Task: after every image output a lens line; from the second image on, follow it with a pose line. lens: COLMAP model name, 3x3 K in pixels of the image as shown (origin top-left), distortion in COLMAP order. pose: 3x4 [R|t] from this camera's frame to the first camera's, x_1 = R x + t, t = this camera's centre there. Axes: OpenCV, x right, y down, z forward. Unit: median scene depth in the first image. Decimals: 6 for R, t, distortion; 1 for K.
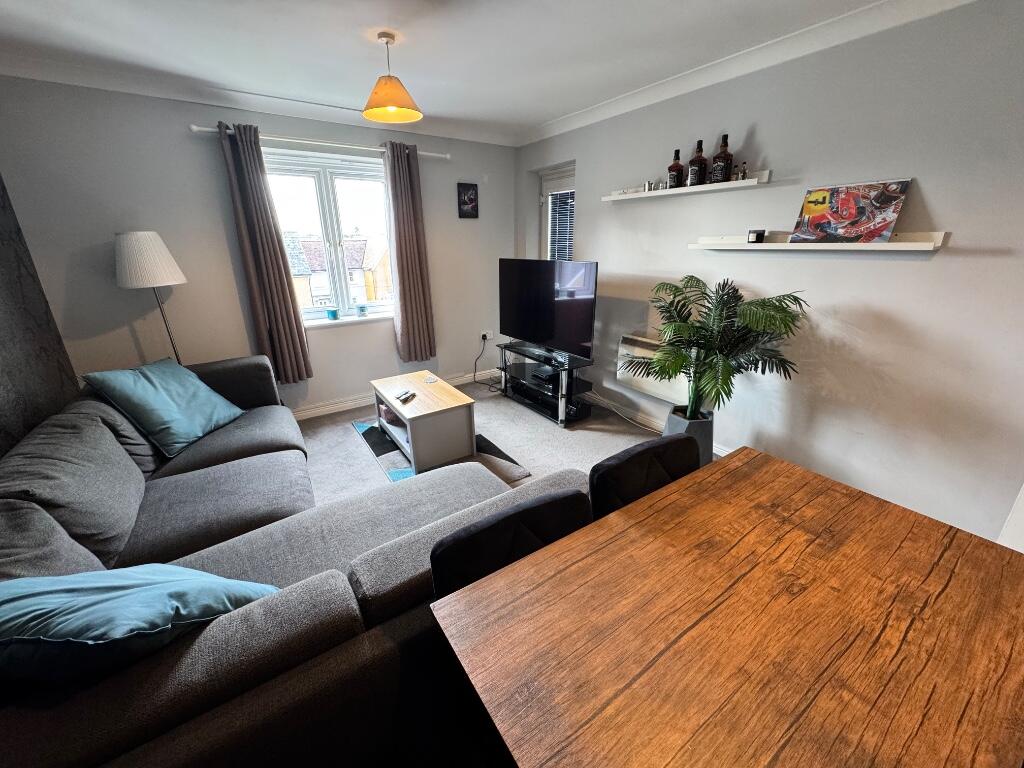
lens RADIAL K [[406.6, 0, 510.2], [0, 406.6, 382.1], [0, 0, 1]] dist [-0.001417, -0.000205]
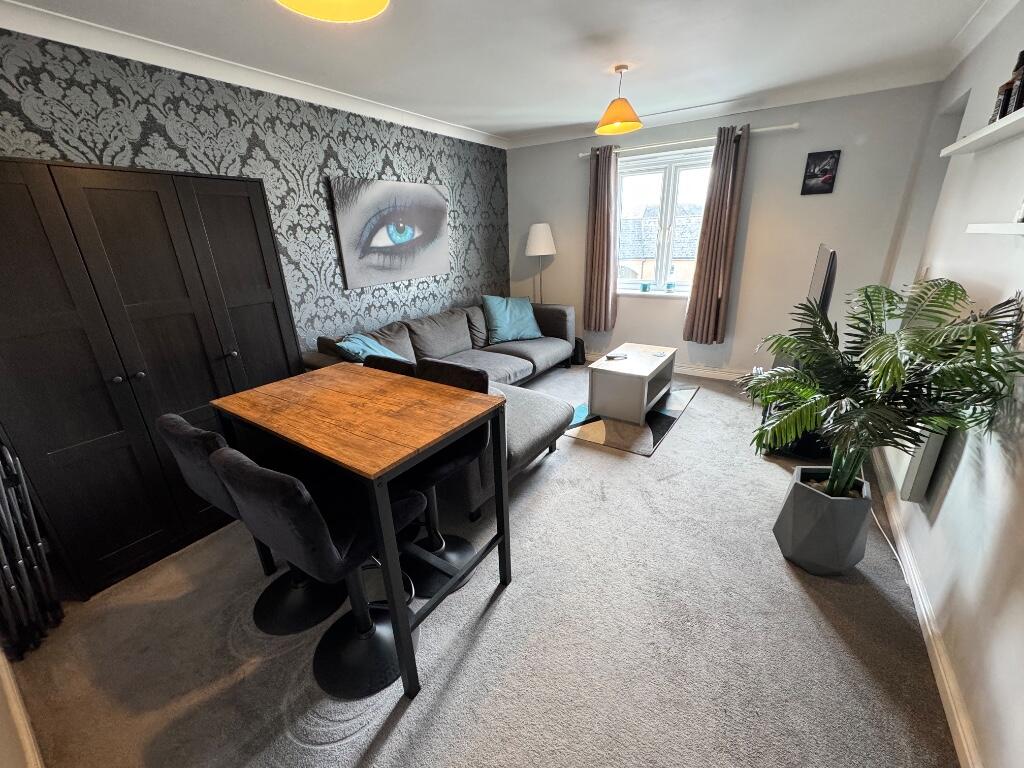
lens RADIAL K [[406.1, 0, 510.2], [0, 406.1, 382.2], [0, 0, 1]] dist [-0.002320, -0.000299]
pose [[0.378007, 0.317104, -0.869802, 0.704426], [-0.277436, 0.935134, 0.220351, -0.072071], [0.883255, 0.158020, 0.441463, 0.194327]]
